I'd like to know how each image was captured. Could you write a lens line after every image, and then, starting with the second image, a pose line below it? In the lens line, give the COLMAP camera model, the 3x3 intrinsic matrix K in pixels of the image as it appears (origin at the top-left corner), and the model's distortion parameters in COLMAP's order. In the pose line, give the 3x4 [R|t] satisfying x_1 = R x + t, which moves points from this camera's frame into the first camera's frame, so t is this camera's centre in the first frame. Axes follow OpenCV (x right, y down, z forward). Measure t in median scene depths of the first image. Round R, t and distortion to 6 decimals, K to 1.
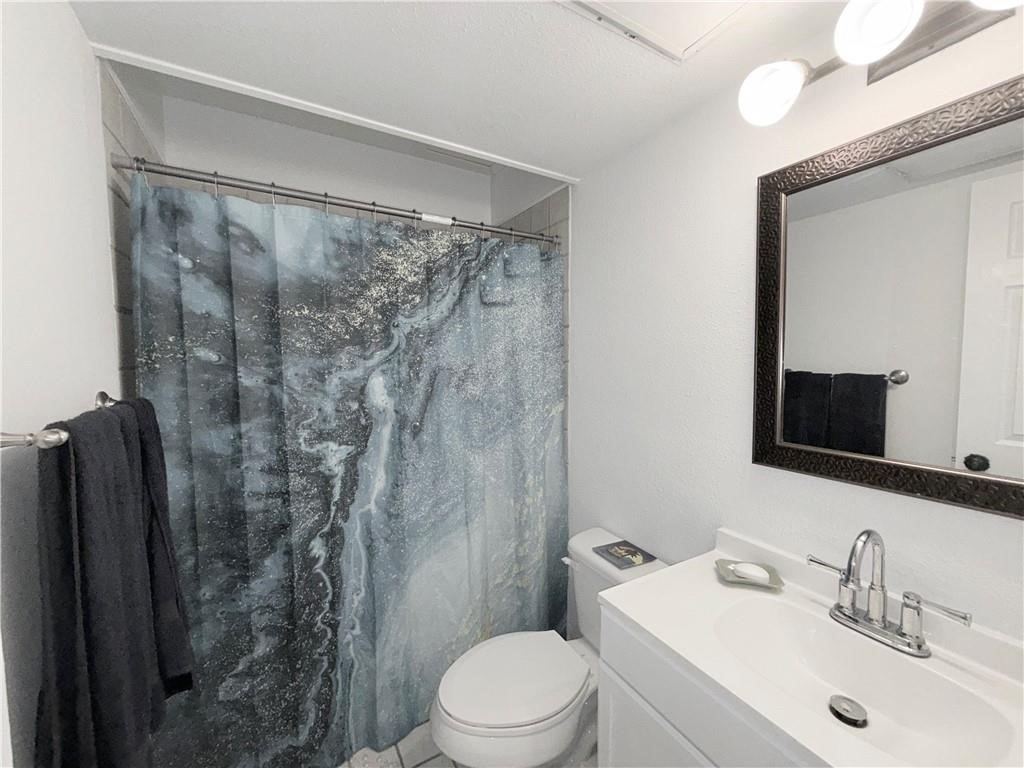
lens RADIAL K [[408.9, 0, 509.9], [0, 408.9, 383.2], [0, 0, 1]] dist [0.000163, 0.000196]
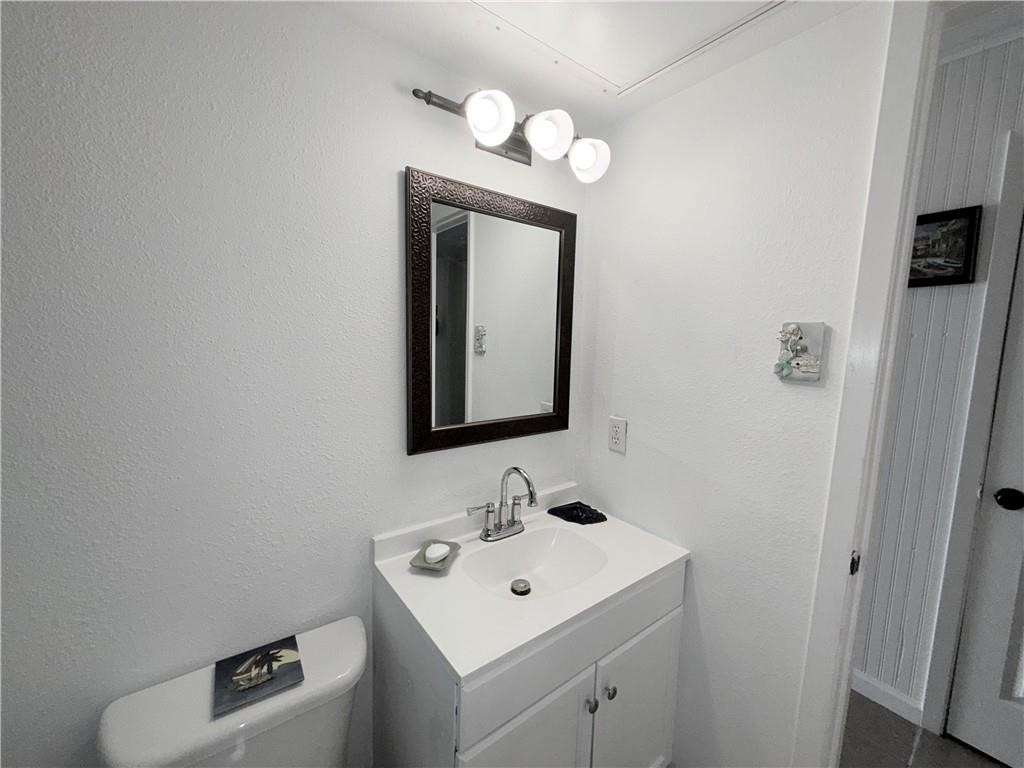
lens RADIAL K [[408.9, 0, 509.9], [0, 408.9, 383.2], [0, 0, 1]] dist [0.000163, 0.000196]
pose [[-0.132562, -0.107517, 0.985326, -0.467979], [0.032983, 0.993070, 0.112799, -0.099694], [-0.990626, 0.047452, -0.128097, 0.966459]]
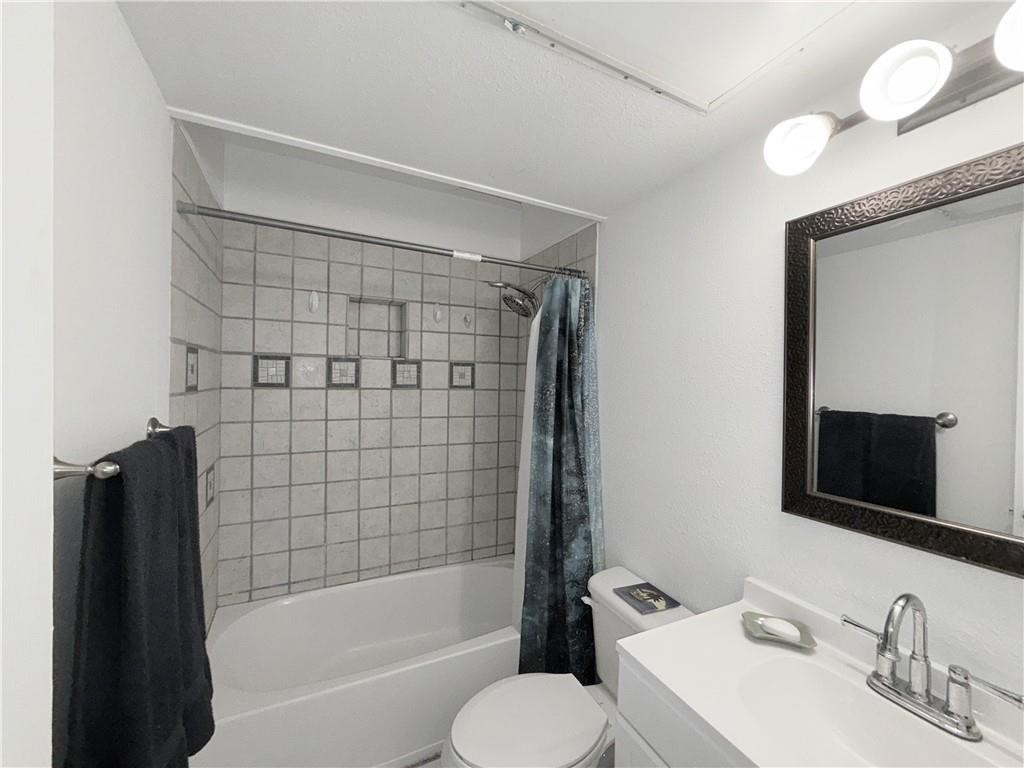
lens RADIAL K [[408.9, 0, 509.9], [0, 408.9, 383.2], [0, 0, 1]] dist [0.000163, 0.000196]
pose [[0.997483, 0.026371, -0.065825, 0.010361], [-0.029914, 0.998123, -0.053440, -0.038689], [0.064292, 0.055274, 0.996399, -0.019587]]
